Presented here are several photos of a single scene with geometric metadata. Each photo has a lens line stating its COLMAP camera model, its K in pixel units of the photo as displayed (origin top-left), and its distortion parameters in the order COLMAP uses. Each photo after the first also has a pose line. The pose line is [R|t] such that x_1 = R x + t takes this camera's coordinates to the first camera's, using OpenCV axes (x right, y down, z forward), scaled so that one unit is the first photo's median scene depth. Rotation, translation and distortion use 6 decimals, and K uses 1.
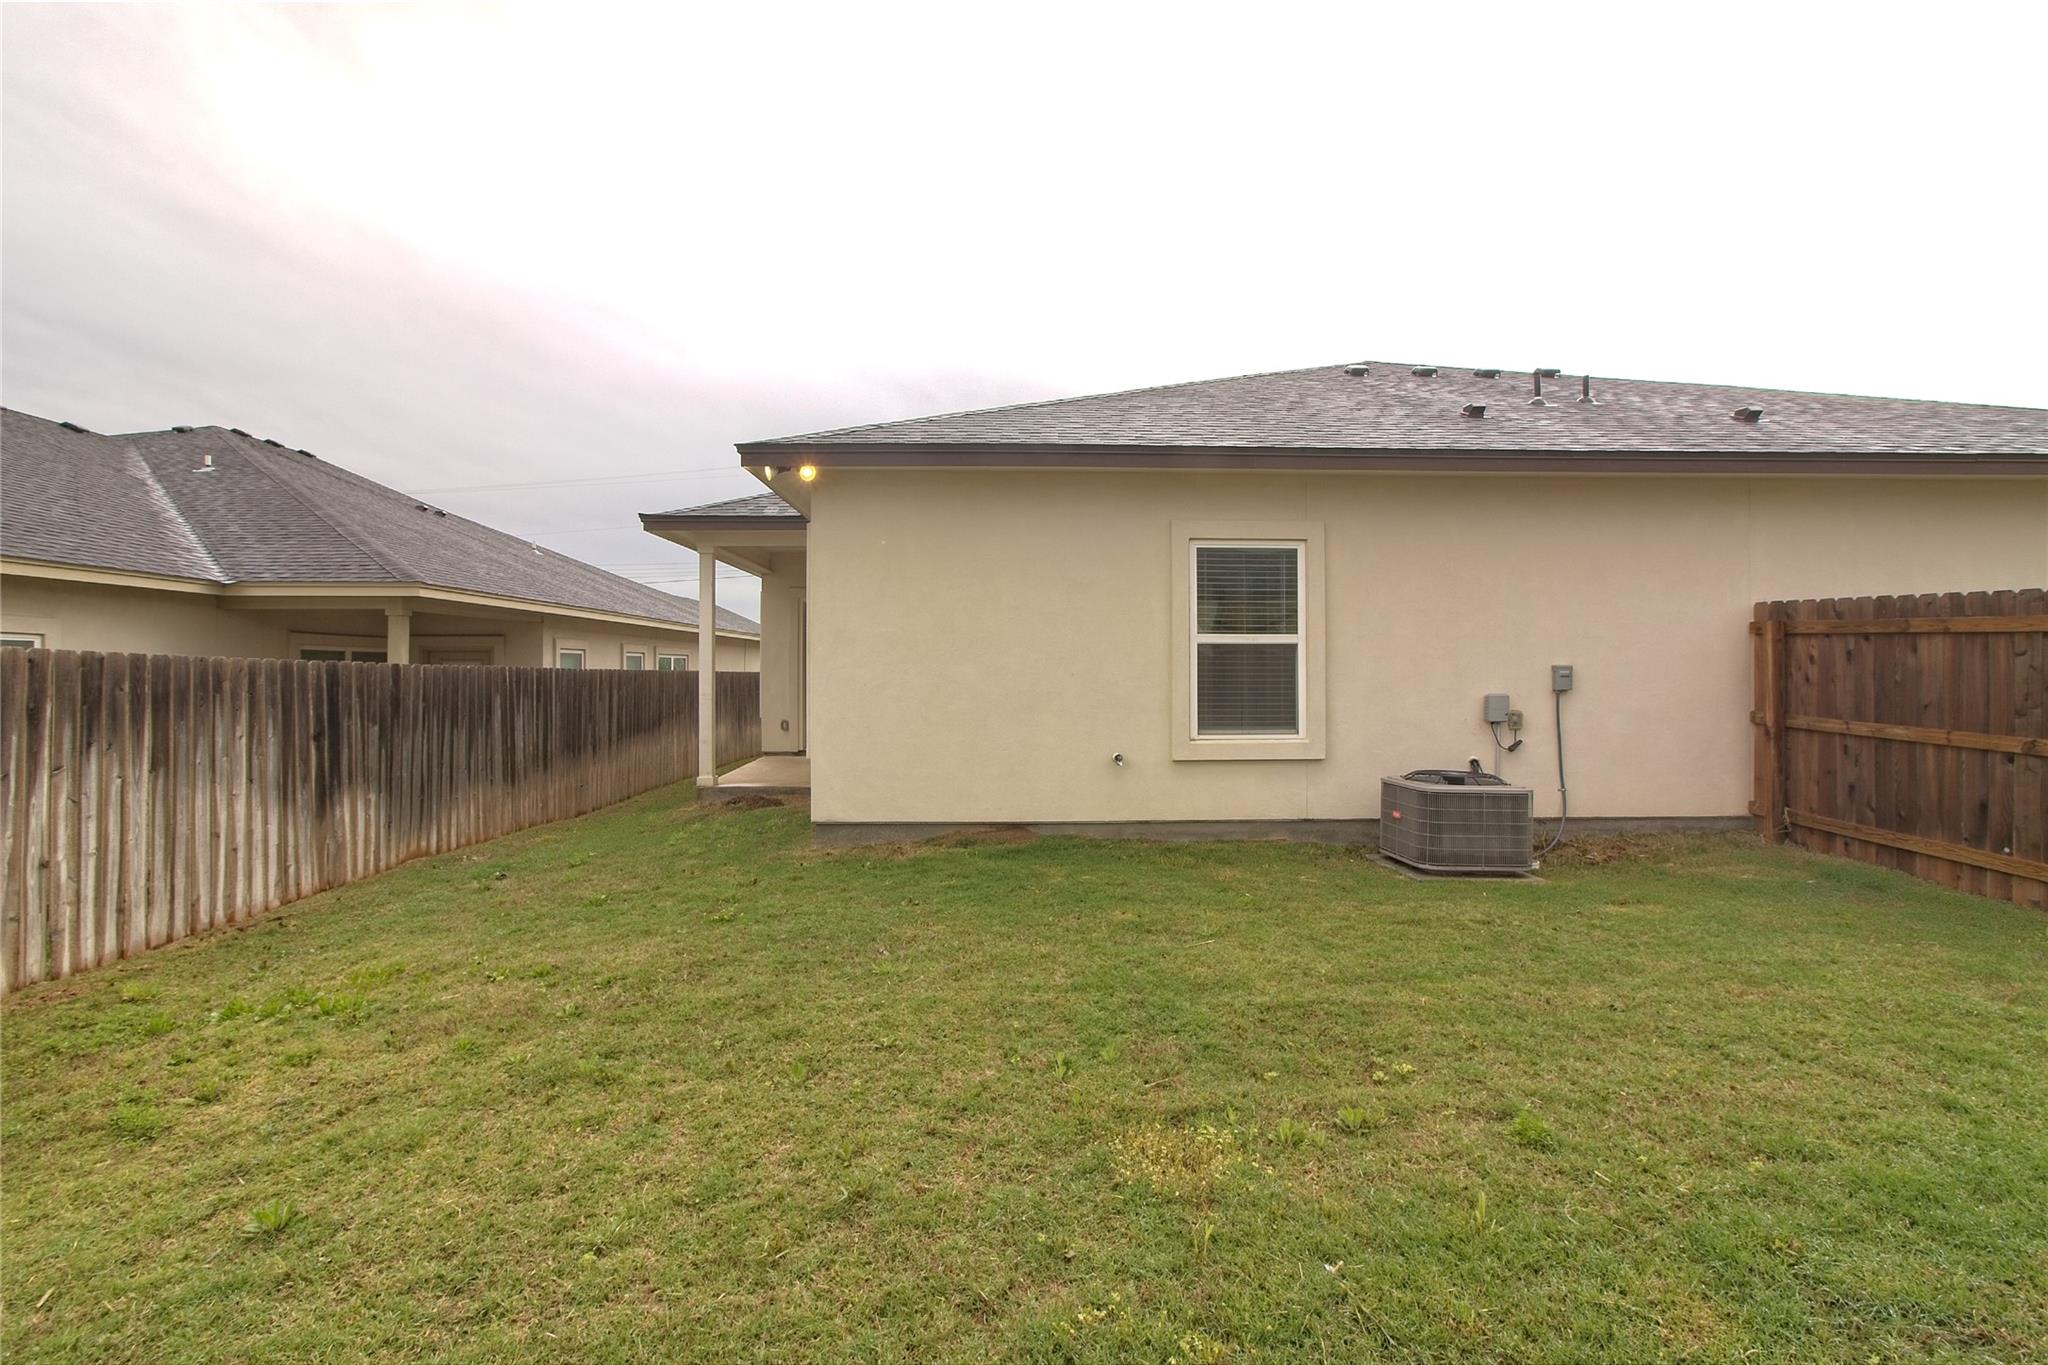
lens RADIAL K [[942.8, 0, 1014.9], [0, 942.8, 670.4], [0, 0, 1]] dist [-0.014709, 0.009860]
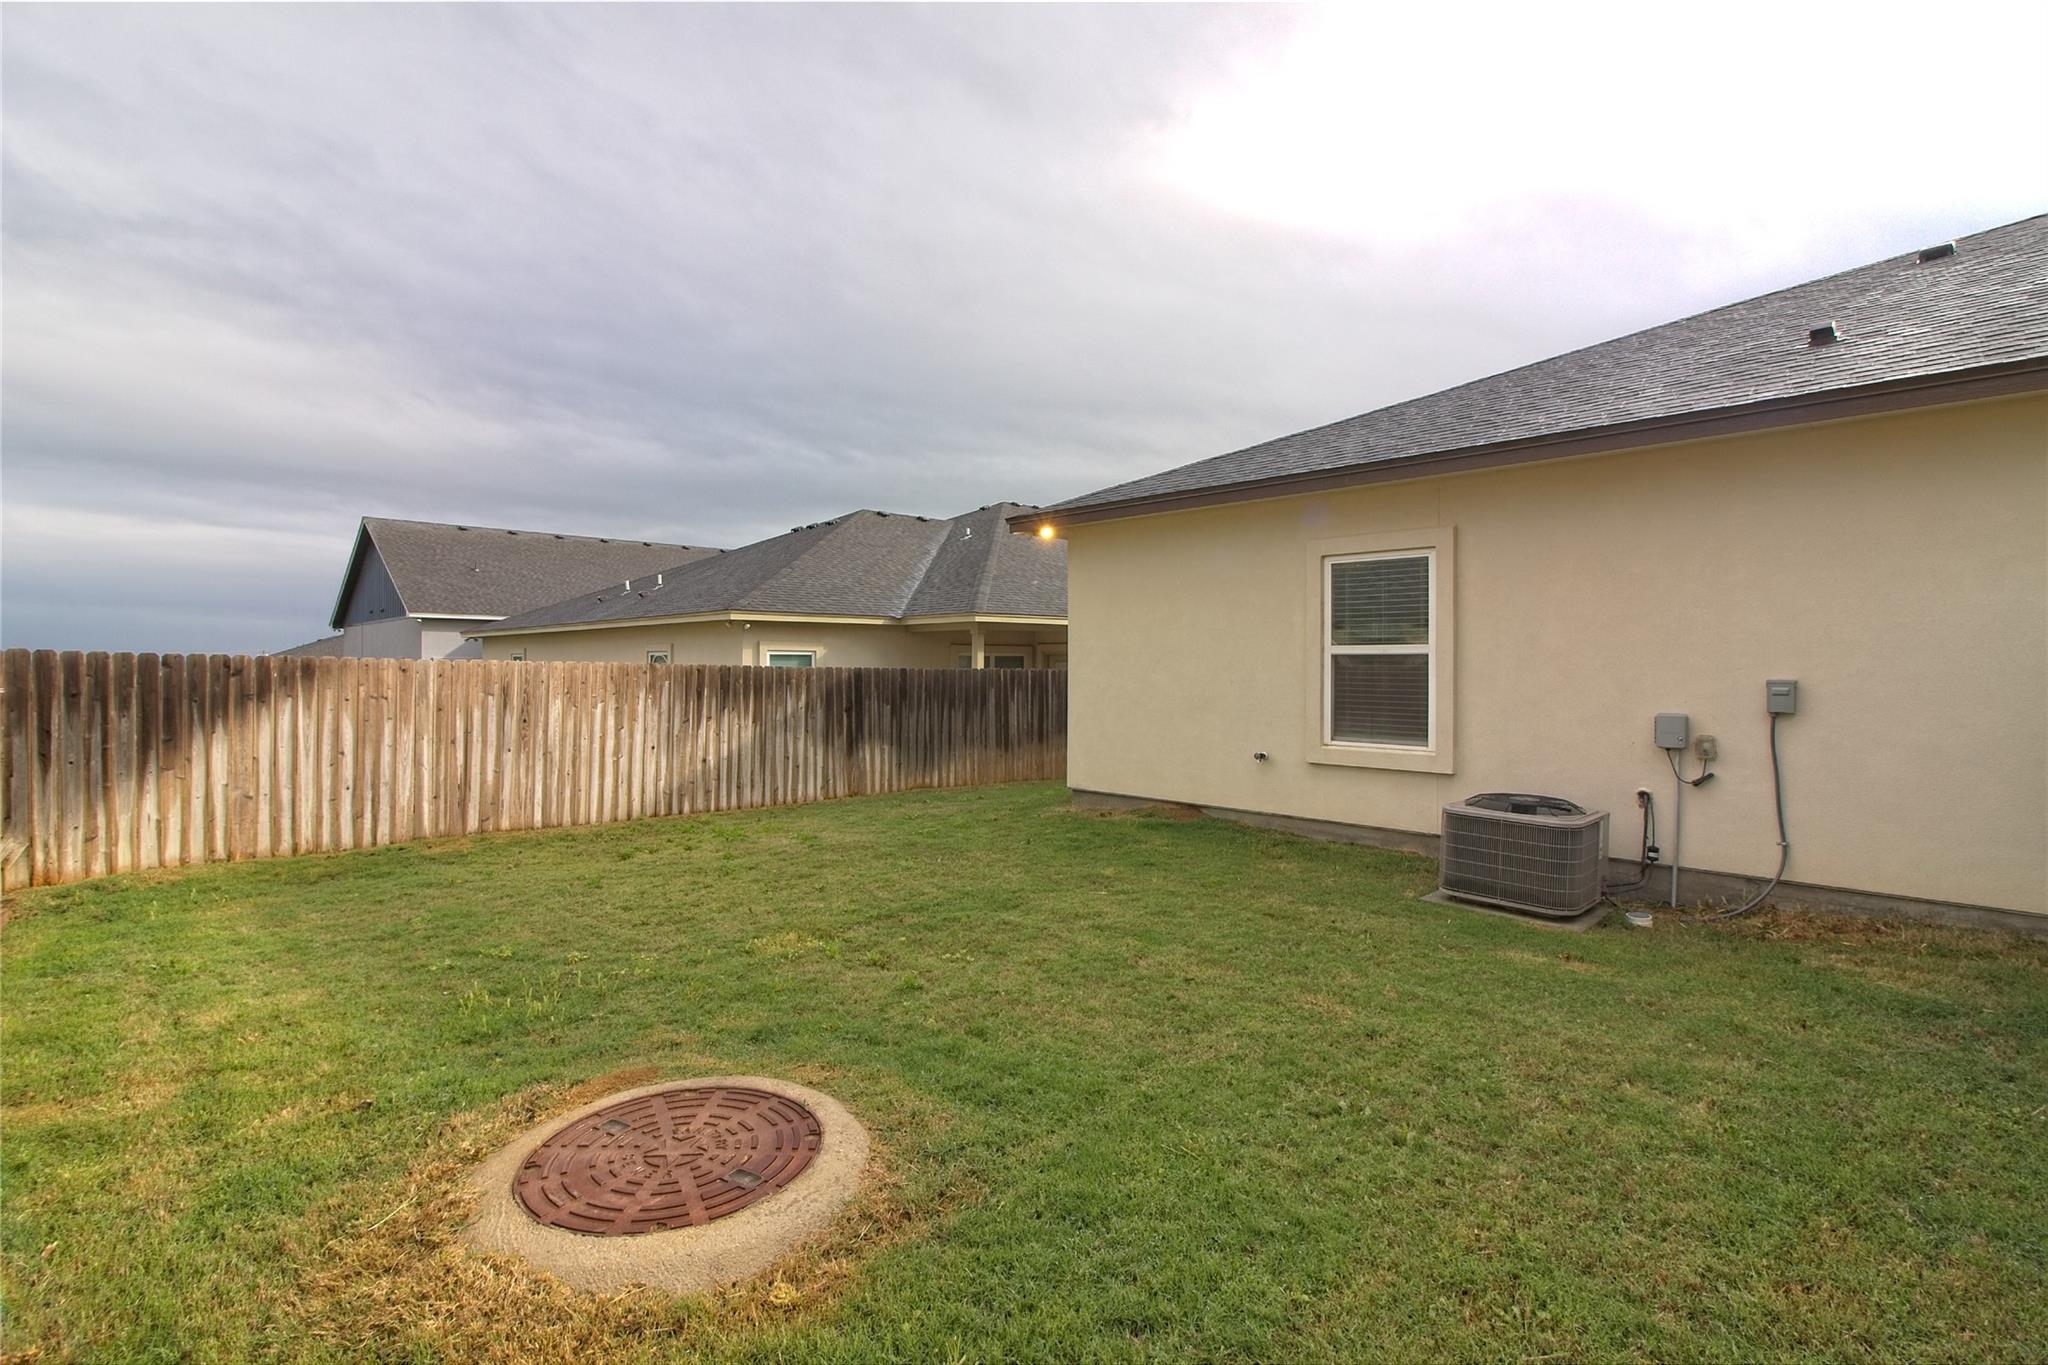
lens RADIAL K [[942.8, 0, 1014.9], [0, 942.8, 670.4], [0, 0, 1]] dist [-0.014709, 0.009860]
pose [[0.668925, 0.007141, -0.743296, 0.792849], [-0.003236, 0.999972, 0.006695, -0.017567], [0.743323, -0.002073, 0.668930, 0.035112]]
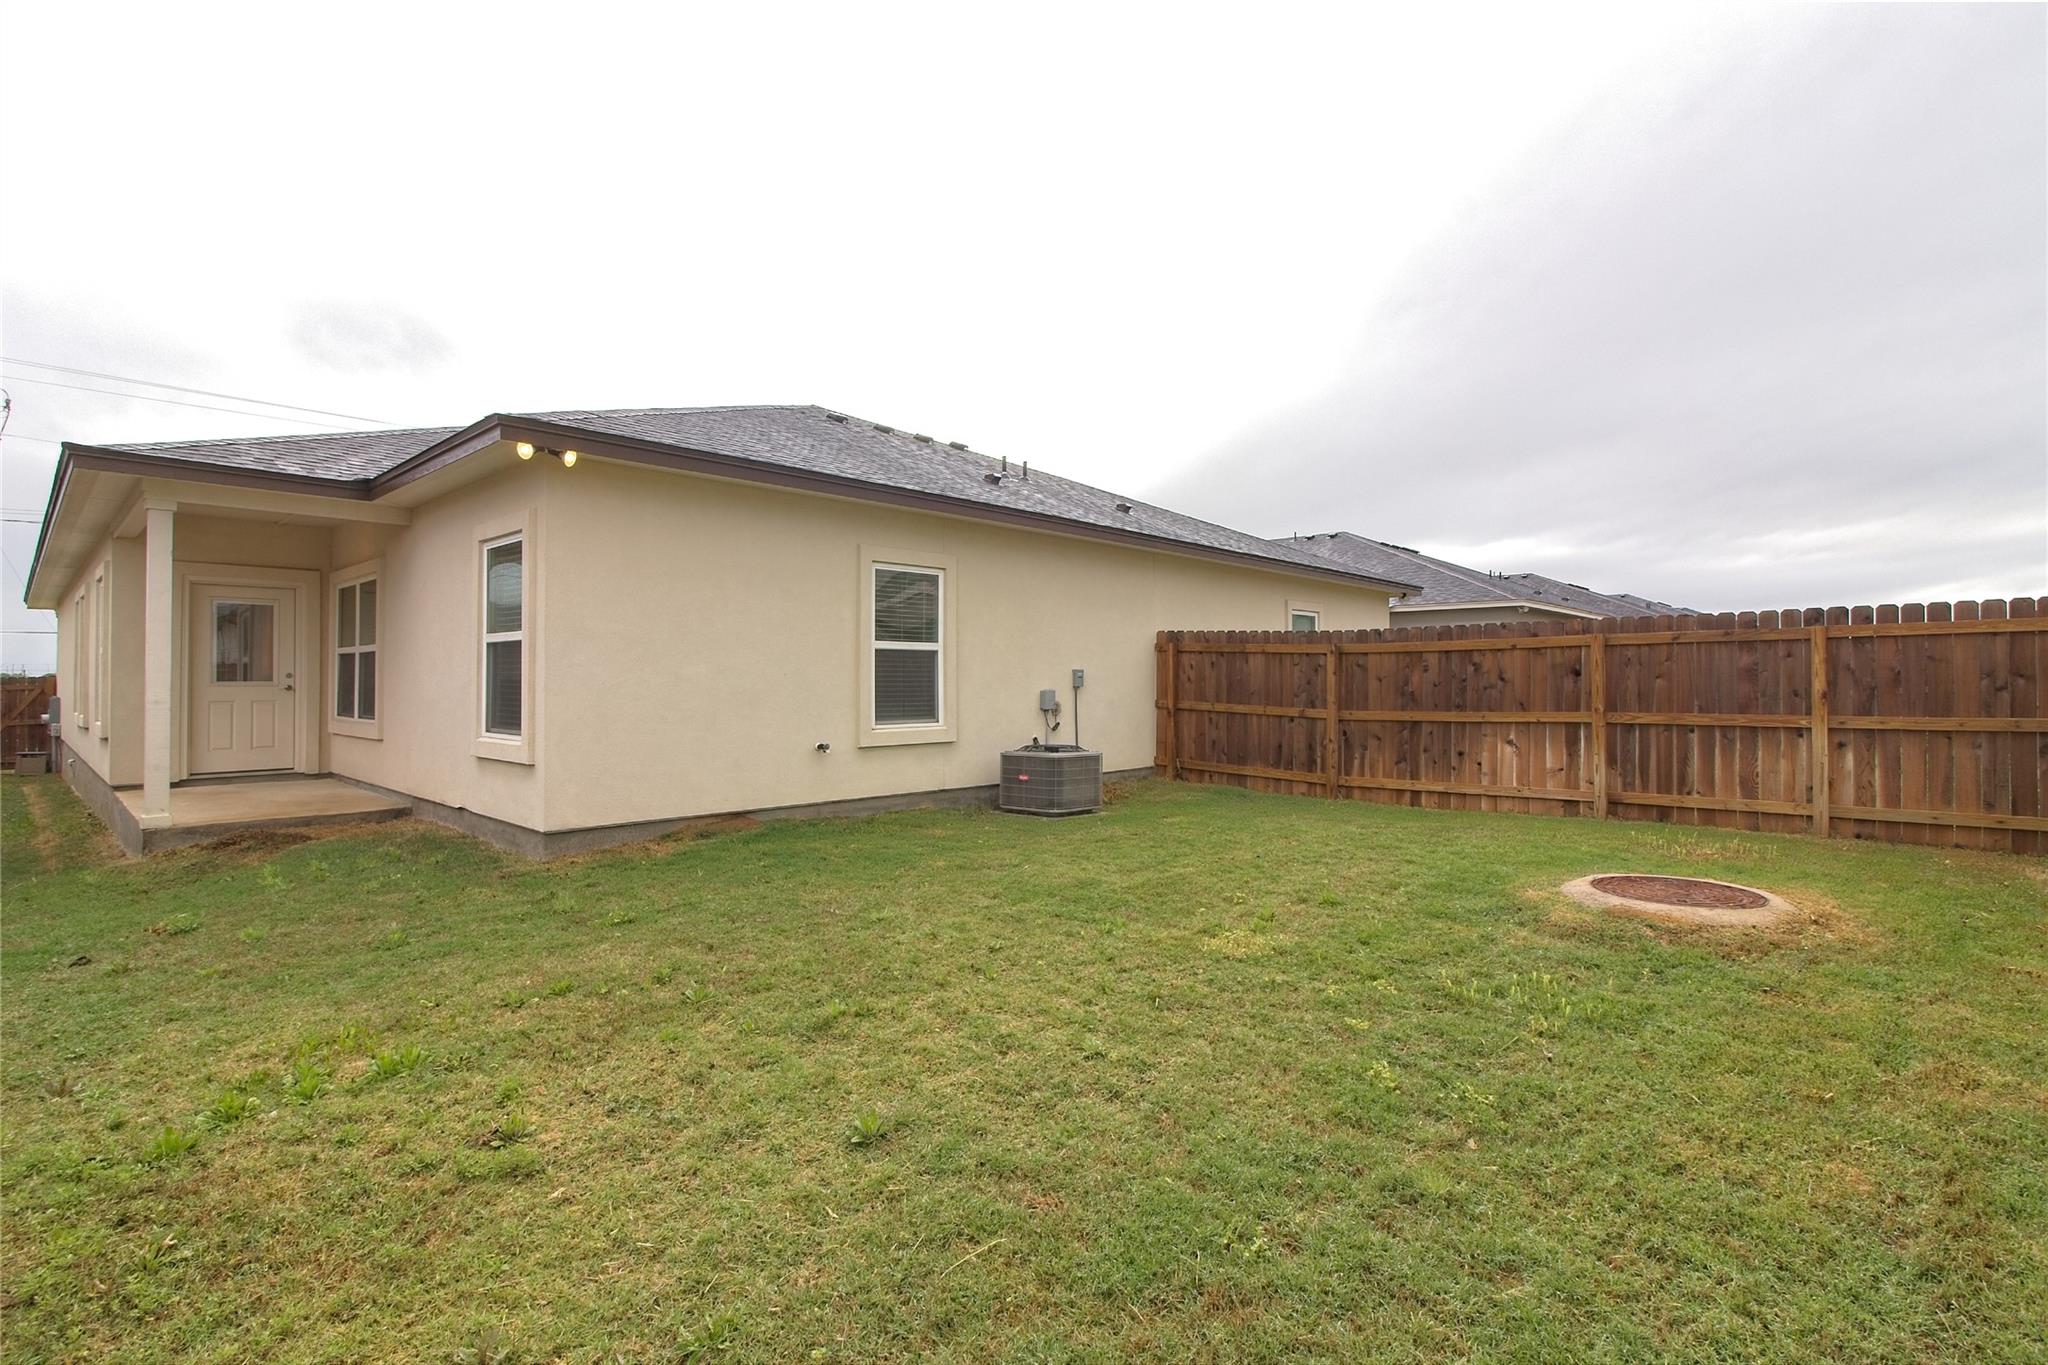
lens RADIAL K [[964.4, 0, 1022.2], [0, 964.4, 670.2], [0, 0, 1]] dist [0.001849, 0.001287]
pose [[0.709305, 0.007646, 0.704860, -0.573037], [-0.000770, 0.999949, -0.010072, 0.011679], [-0.704901, 0.006602, 0.709275, 0.003132]]
